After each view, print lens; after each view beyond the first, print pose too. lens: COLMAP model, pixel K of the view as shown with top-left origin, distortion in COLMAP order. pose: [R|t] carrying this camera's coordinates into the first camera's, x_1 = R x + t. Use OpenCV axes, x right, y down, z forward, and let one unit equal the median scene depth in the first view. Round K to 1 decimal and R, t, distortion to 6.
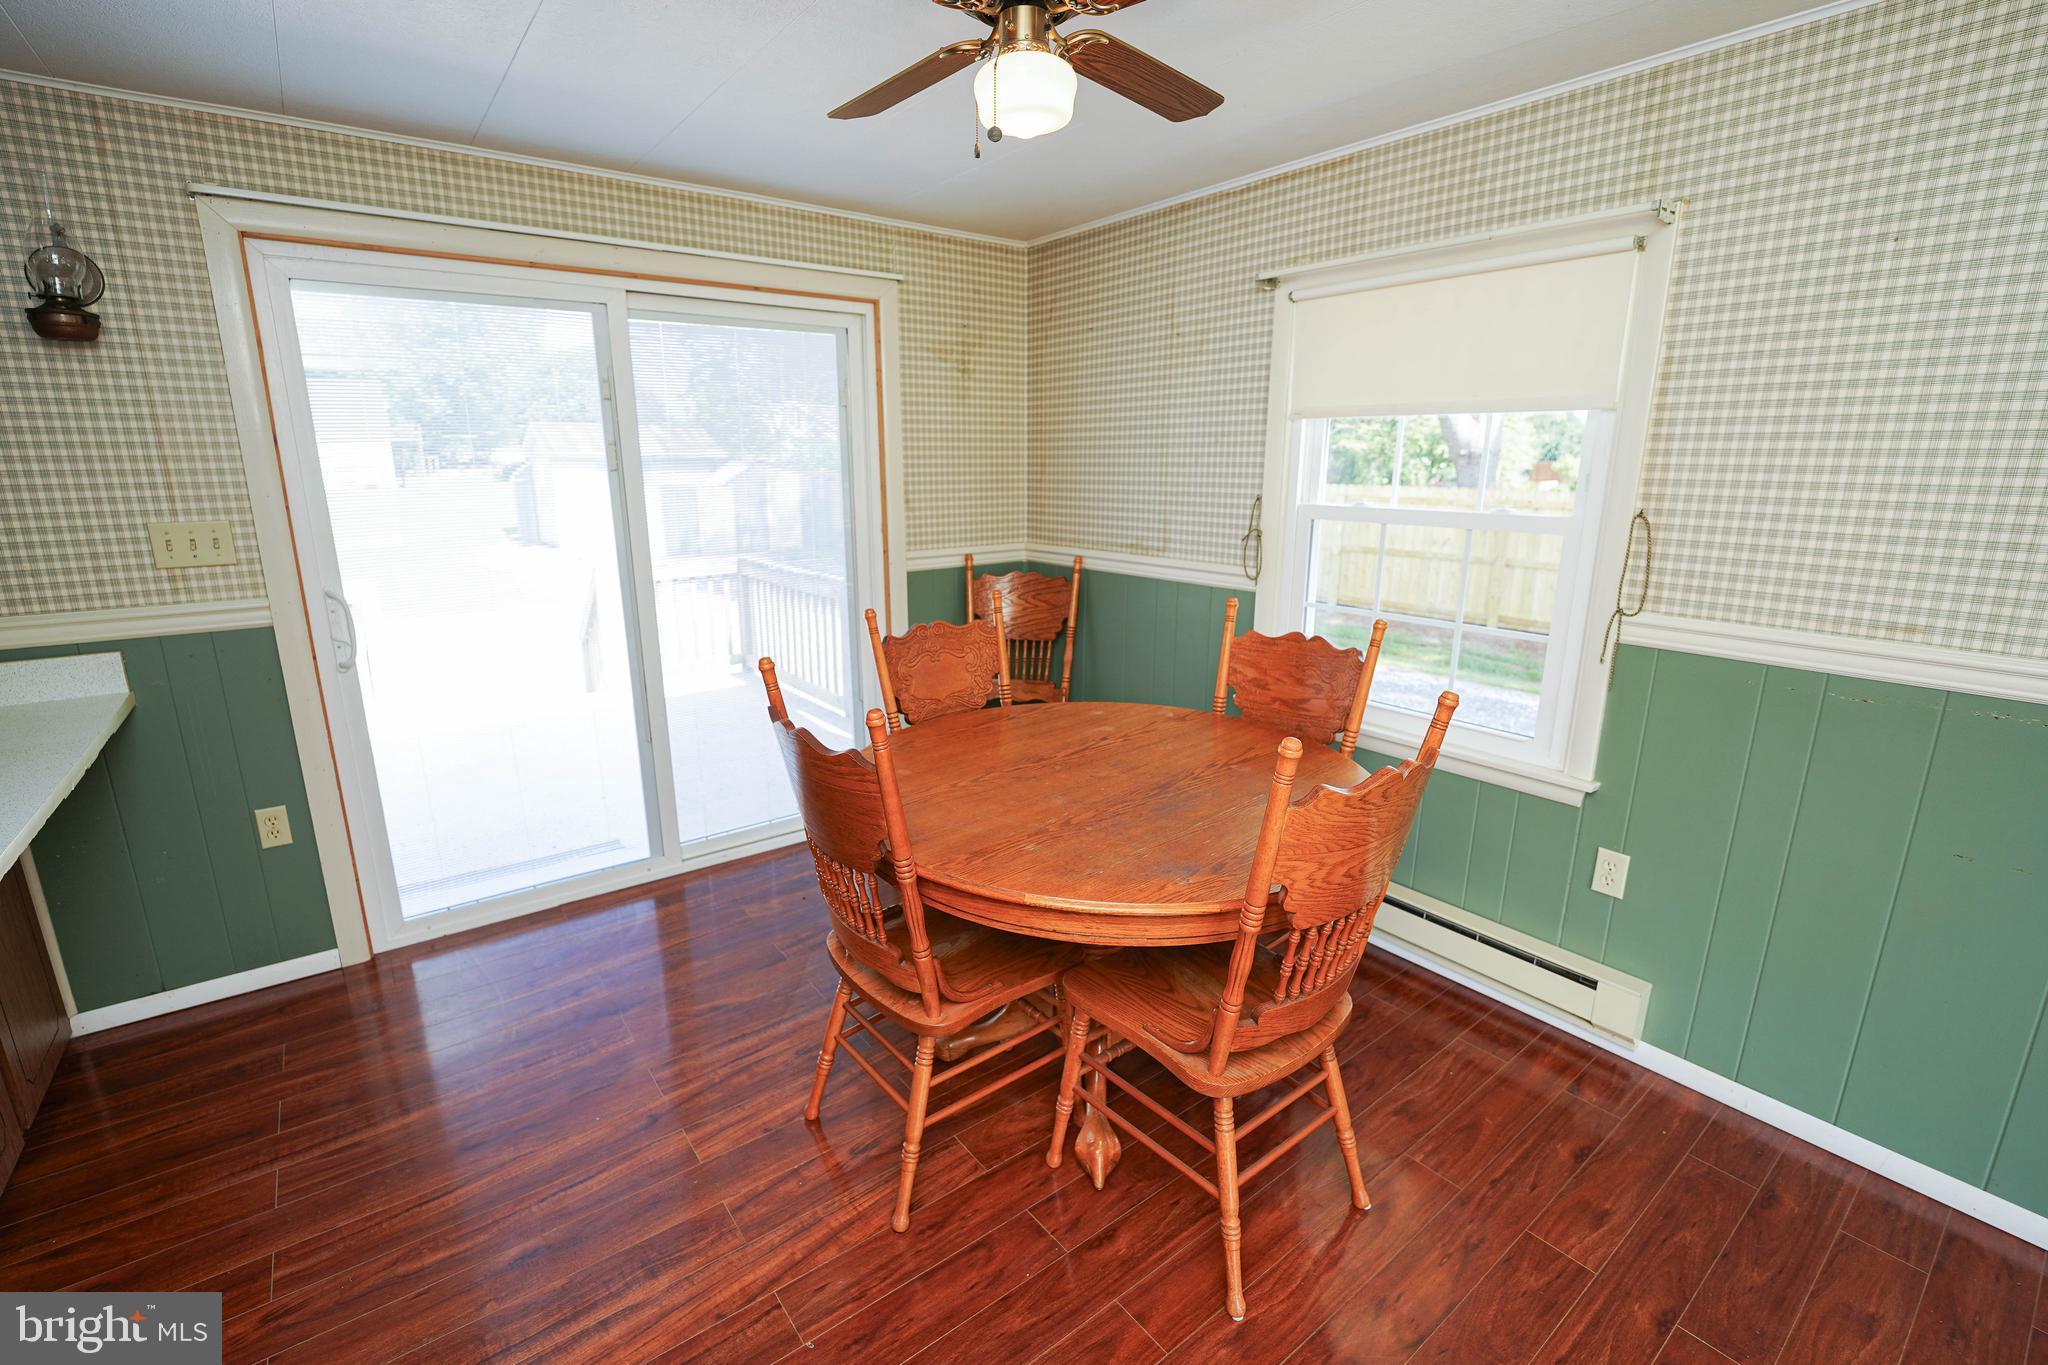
lens RADIAL K [[882.6, 0, 1004.4], [0, 882.6, 678.1], [0, 0, 1]] dist [-0.016758, 0.000367]
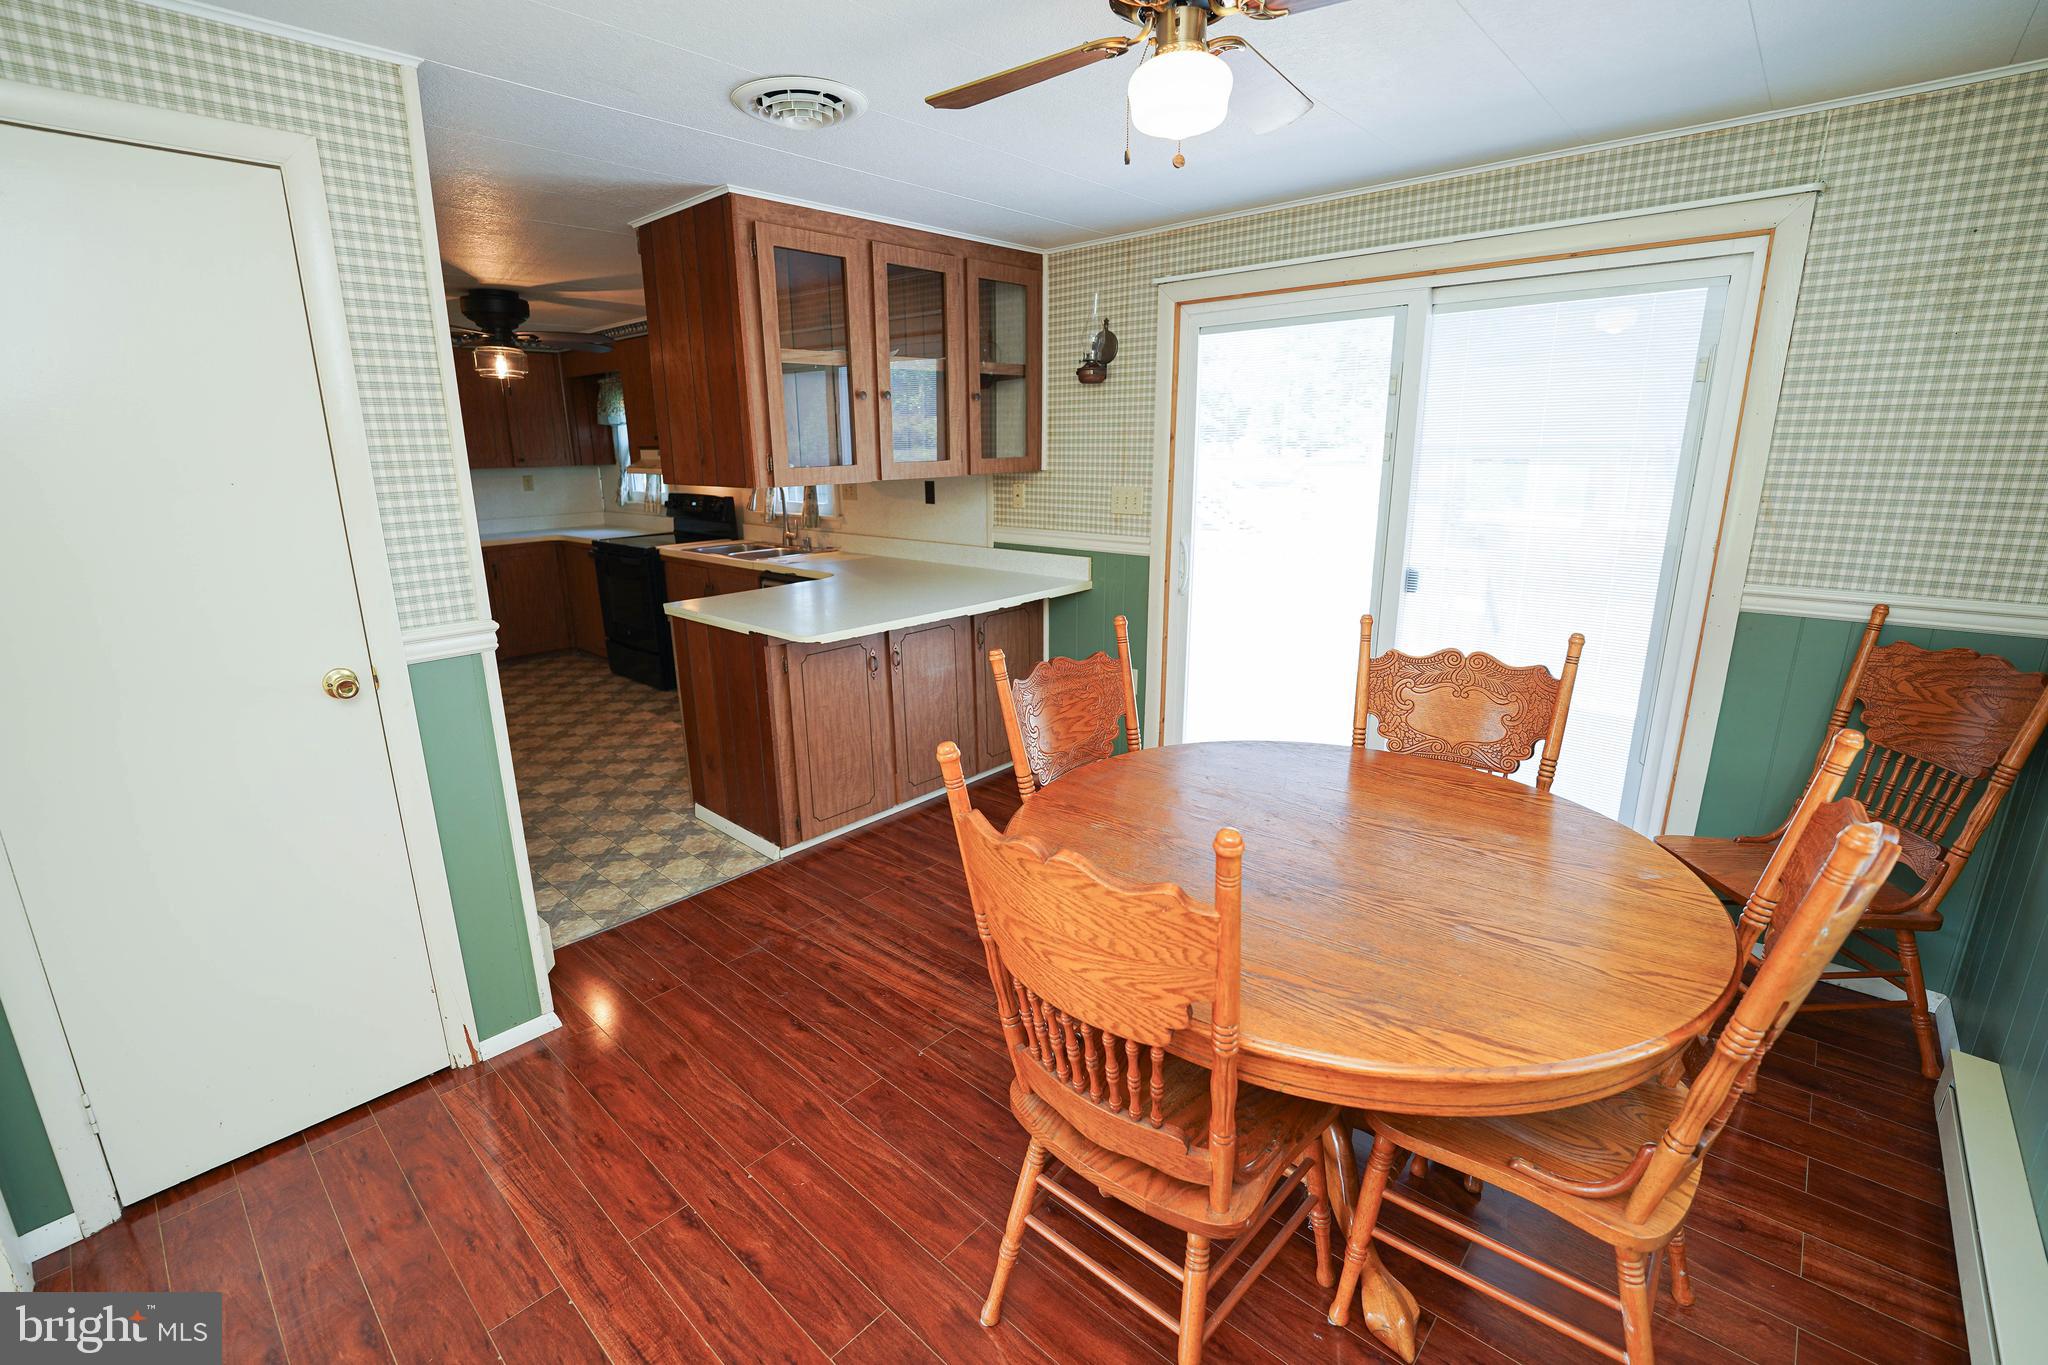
lens RADIAL K [[882.6, 0, 1017.8], [0, 882.6, 687.2], [0, 0, 1]] dist [-0.016758, 0.000367]
pose [[0.186674, 0.258949, -0.947680, 0.587628], [-0.229544, 0.949433, 0.214213, -0.100099], [0.955229, 0.177547, 0.236675, 0.364966]]
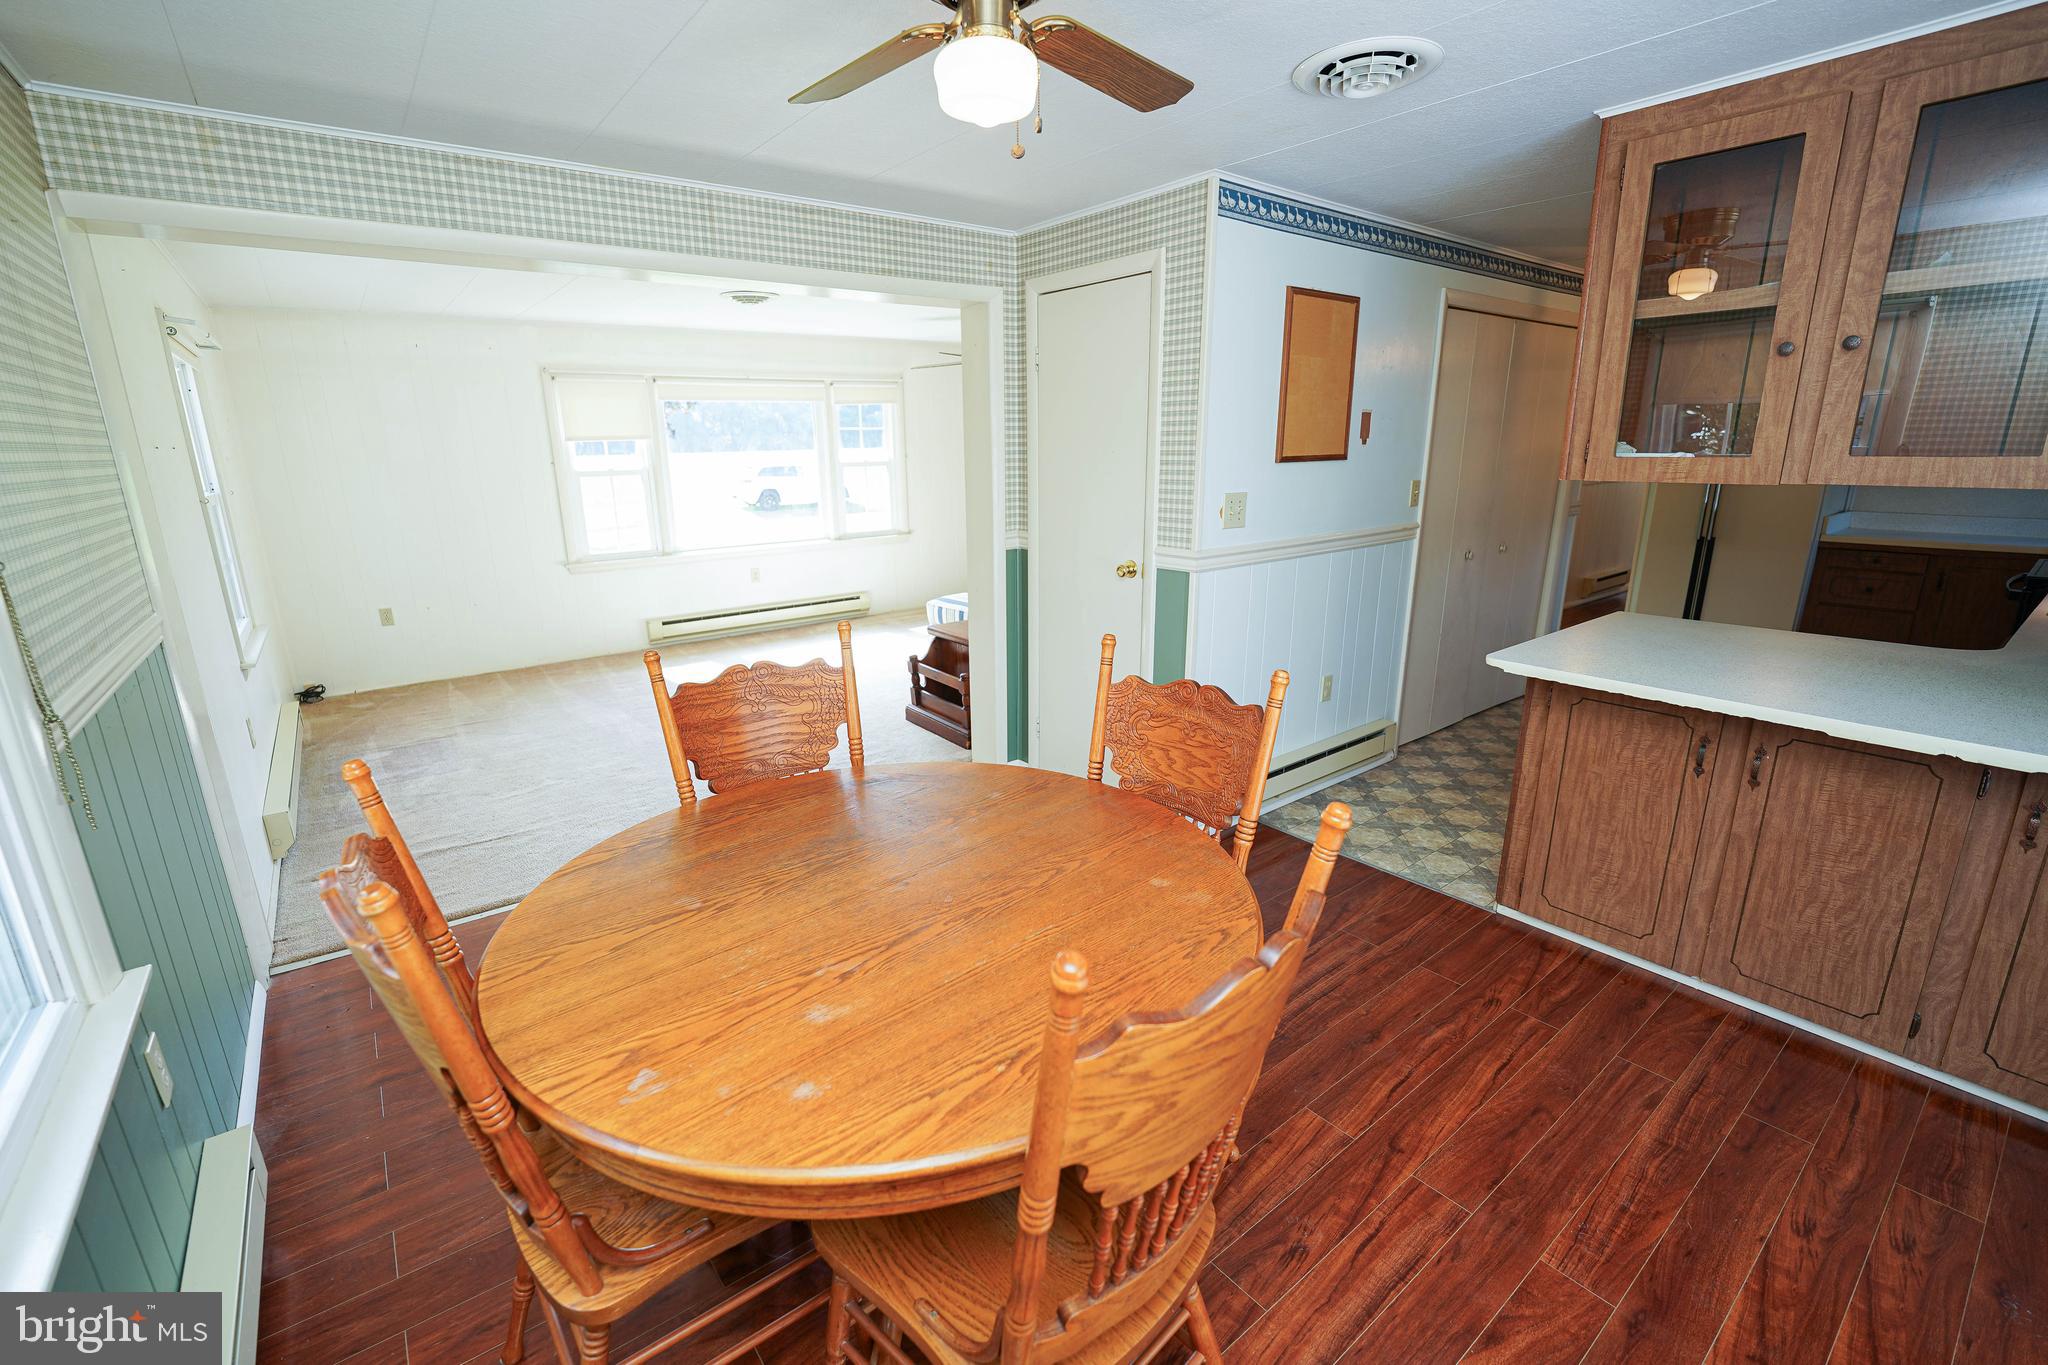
lens RADIAL K [[882.6, 0, 1015.3], [0, 882.6, 697.9], [0, 0, 1]] dist [-0.016758, 0.000367]
pose [[-0.999737, 0.019790, -0.011550, 0.008716], [0.011201, 0.861836, 0.507064, -0.295674], [0.019989, 0.506801, -0.861831, 1.146506]]
